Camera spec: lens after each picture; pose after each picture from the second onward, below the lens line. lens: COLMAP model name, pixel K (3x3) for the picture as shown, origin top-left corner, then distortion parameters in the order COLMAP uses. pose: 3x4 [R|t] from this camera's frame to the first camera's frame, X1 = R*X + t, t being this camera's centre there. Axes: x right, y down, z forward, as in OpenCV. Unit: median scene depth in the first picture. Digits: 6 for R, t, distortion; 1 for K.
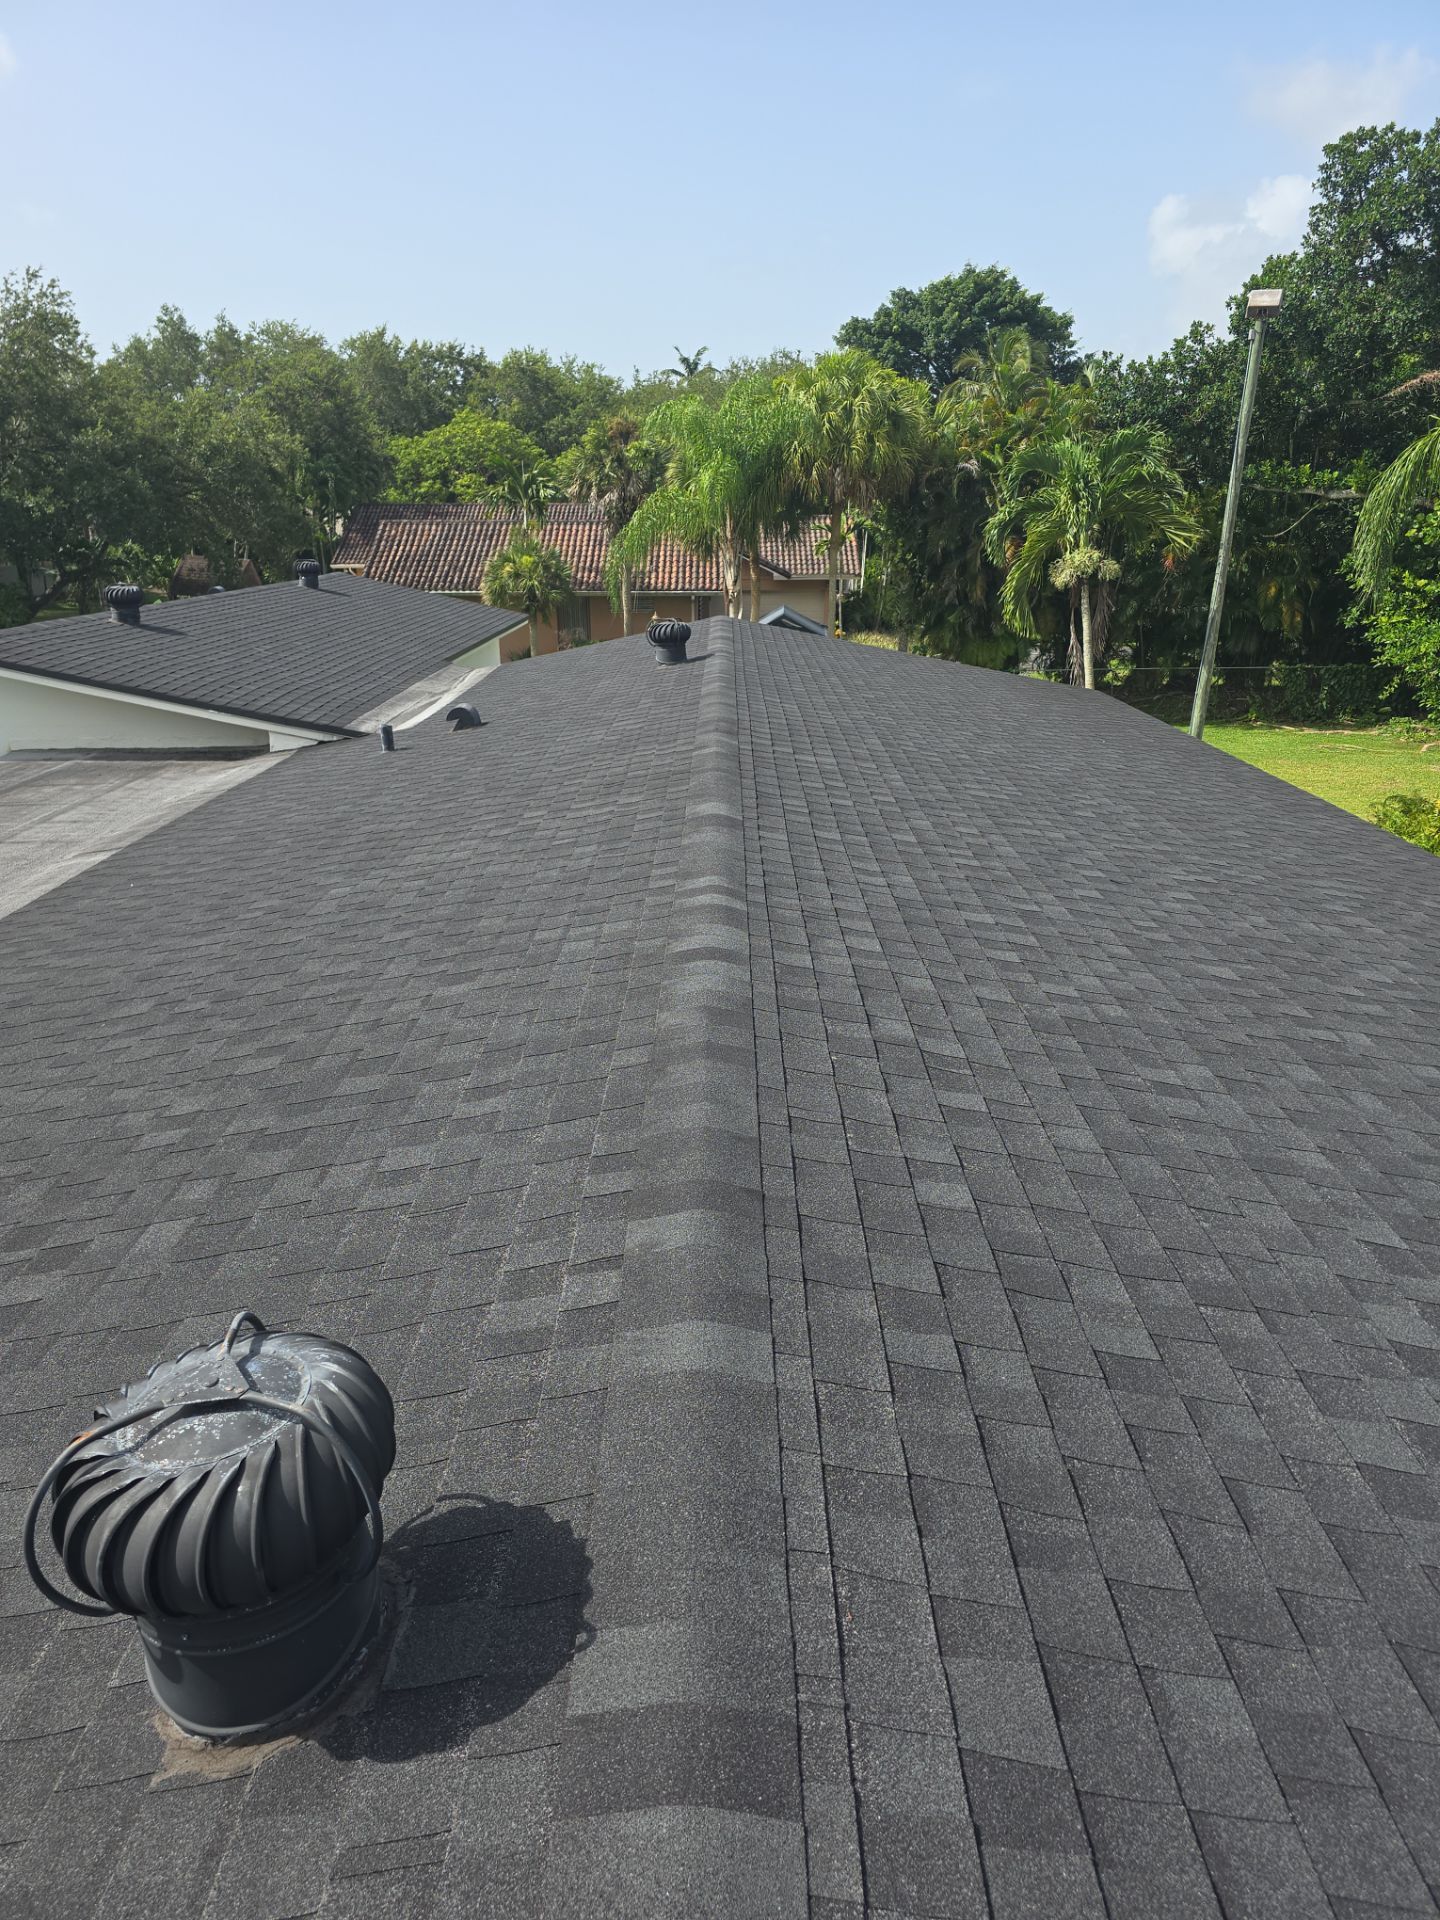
lens RADIAL K [[1262.1, 0, 720.0], [0, 1262.1, 960.0], [0, 0, 1]] dist [0.021488, -0.025459]
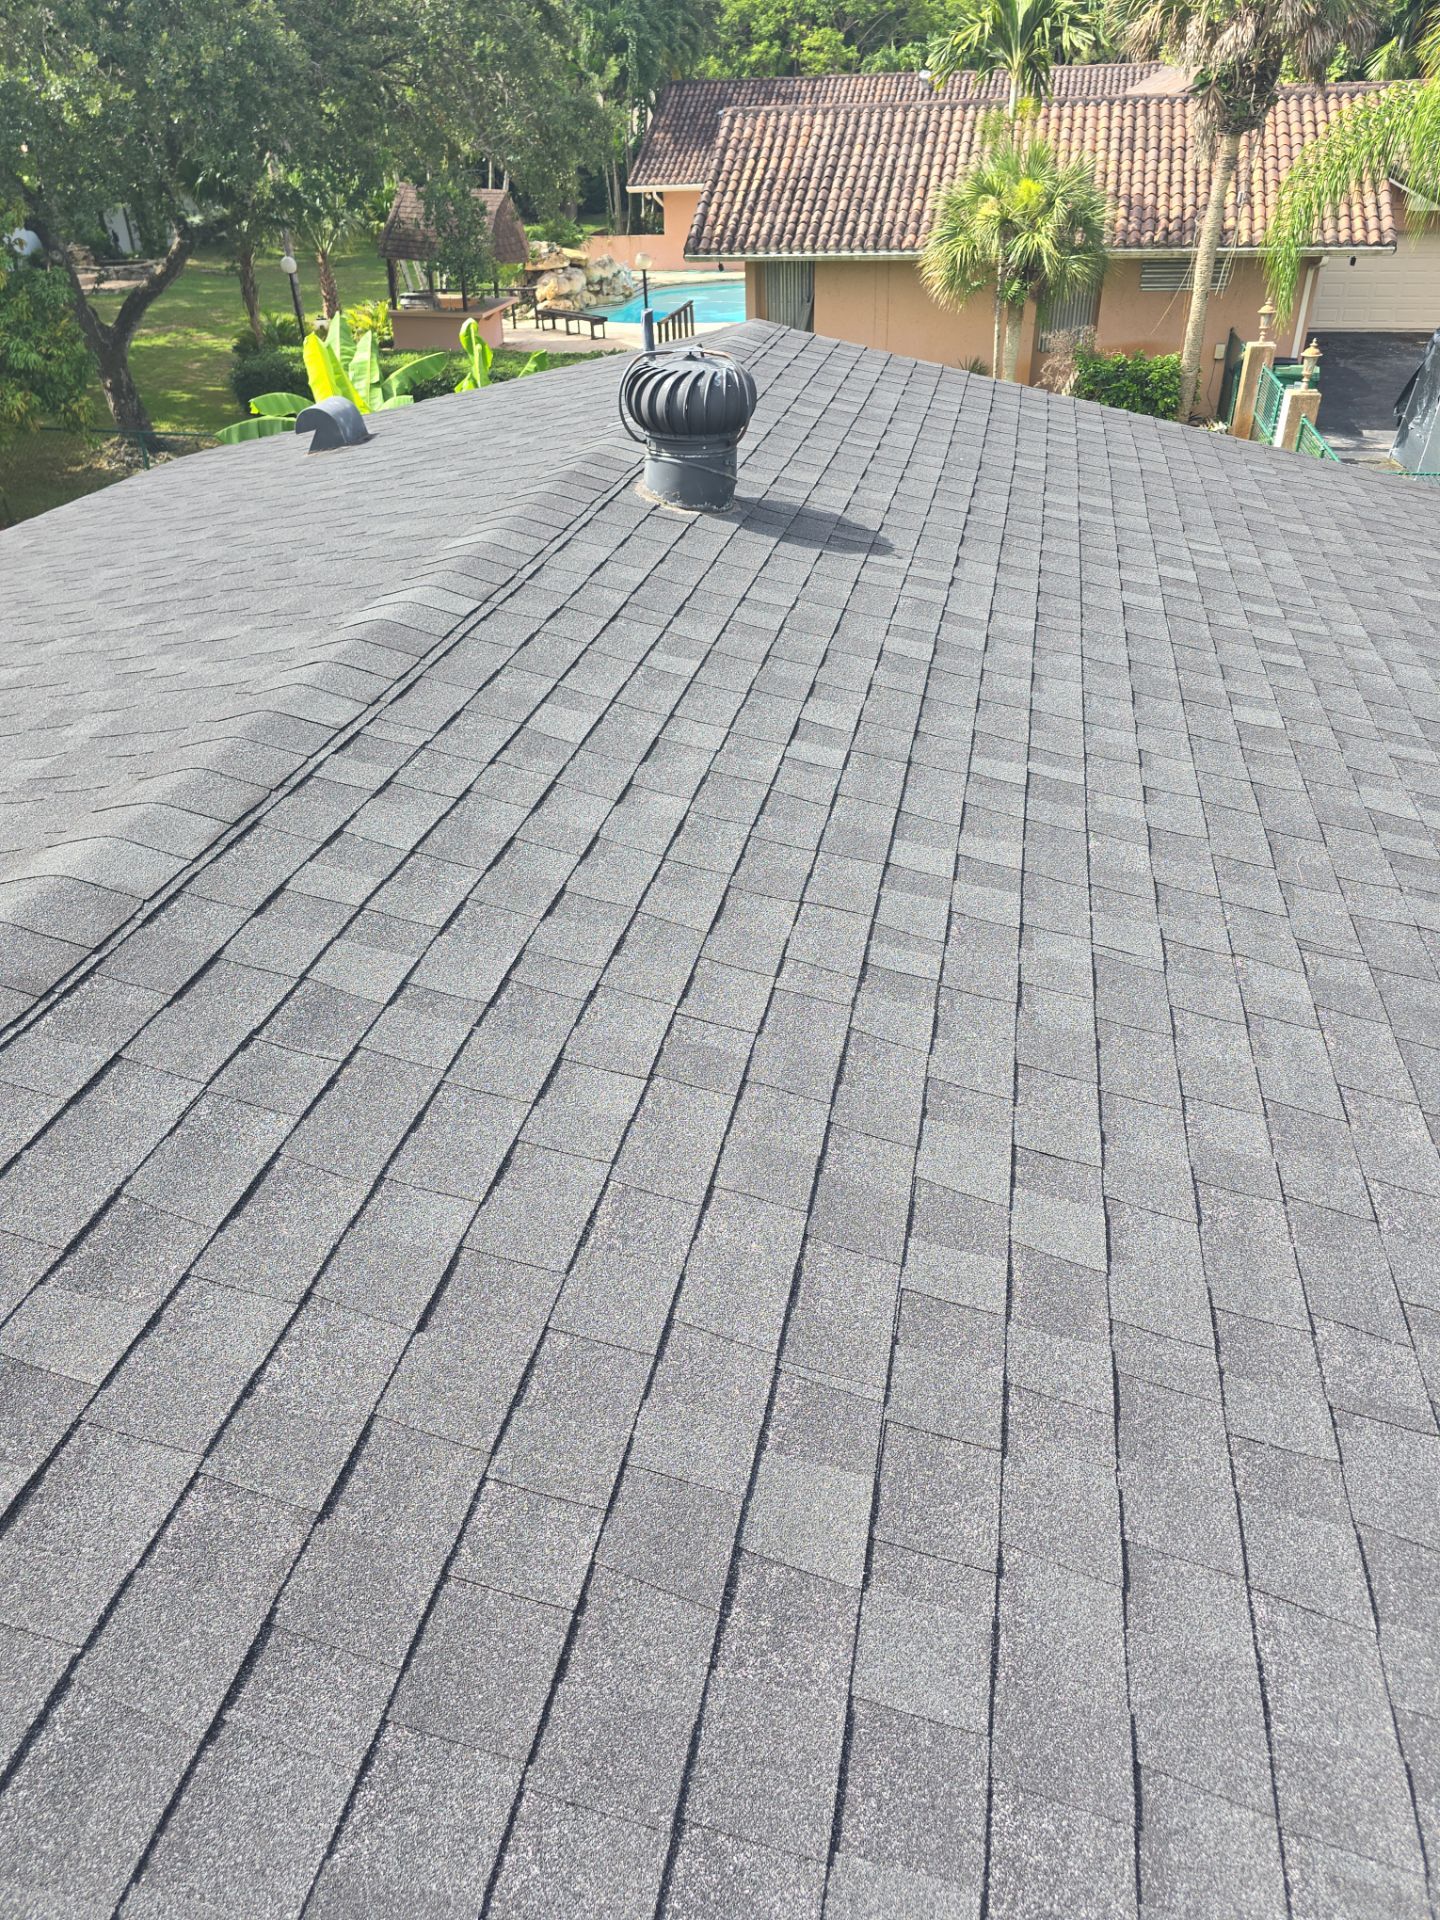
lens RADIAL K [[1262.1, 0, 720.0], [0, 1262.1, 960.0], [0, 0, 1]] dist [0.021488, -0.025459]
pose [[0.977474, 0.097404, -0.187235, -0.148128], [-0.045999, 0.964128, 0.261421, -0.149020], [0.205983, -0.246920, 0.946891, 0.428865]]
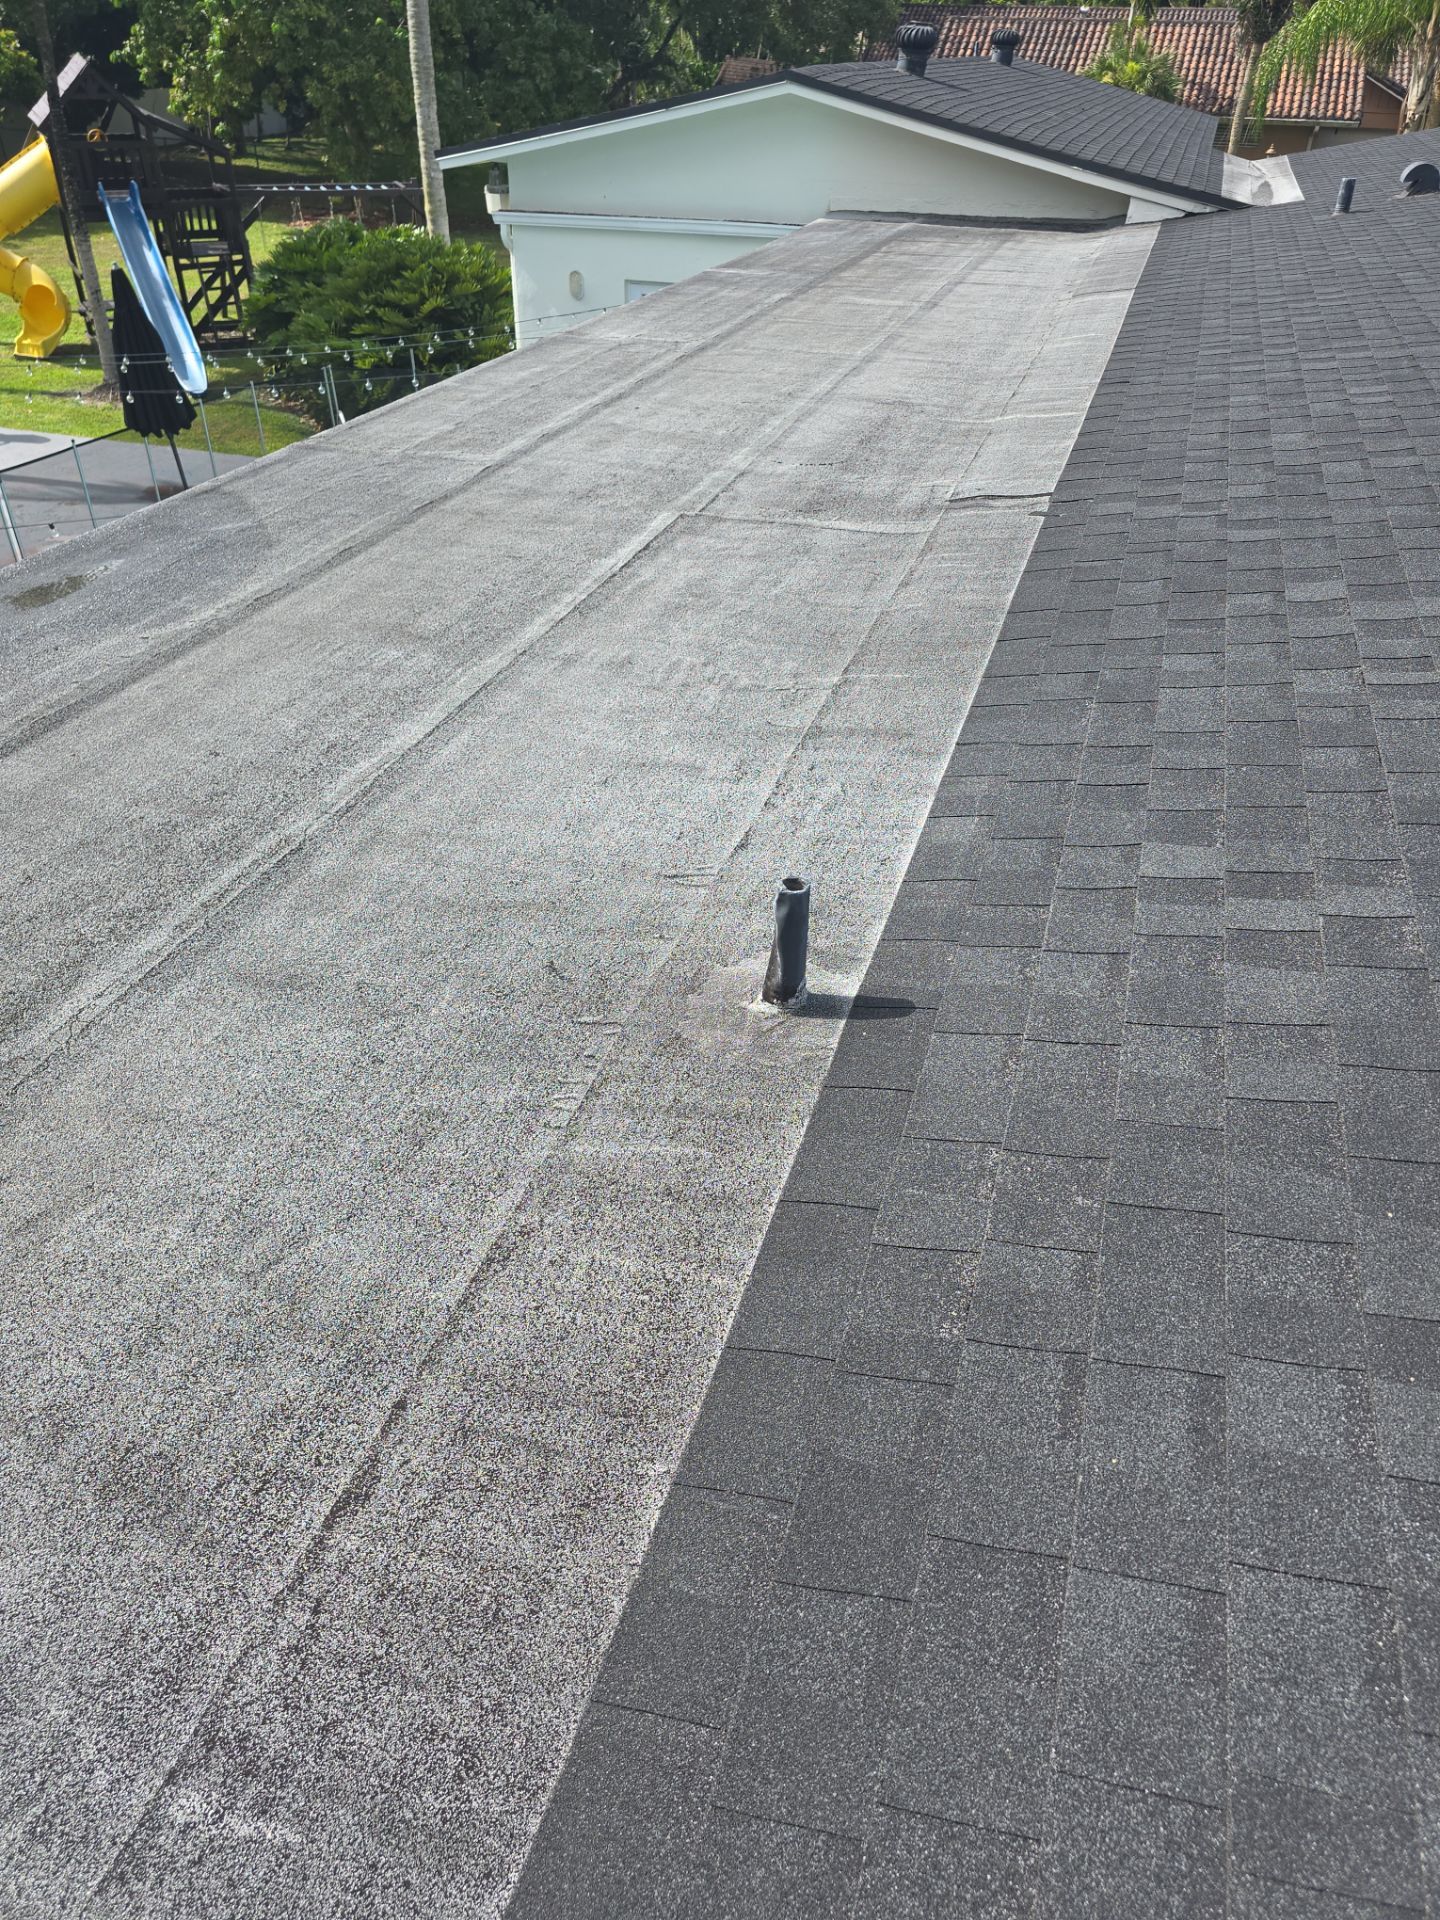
lens RADIAL K [[1262.1, 0, 720.0], [0, 1262.1, 960.0], [0, 0, 1]] dist [0.021488, -0.025459]
pose [[0.951000, 0.196250, -0.238926, -0.095096], [-0.120477, 0.946867, 0.298209, 0.029505], [0.284754, -0.254812, 0.924114, -0.013833]]
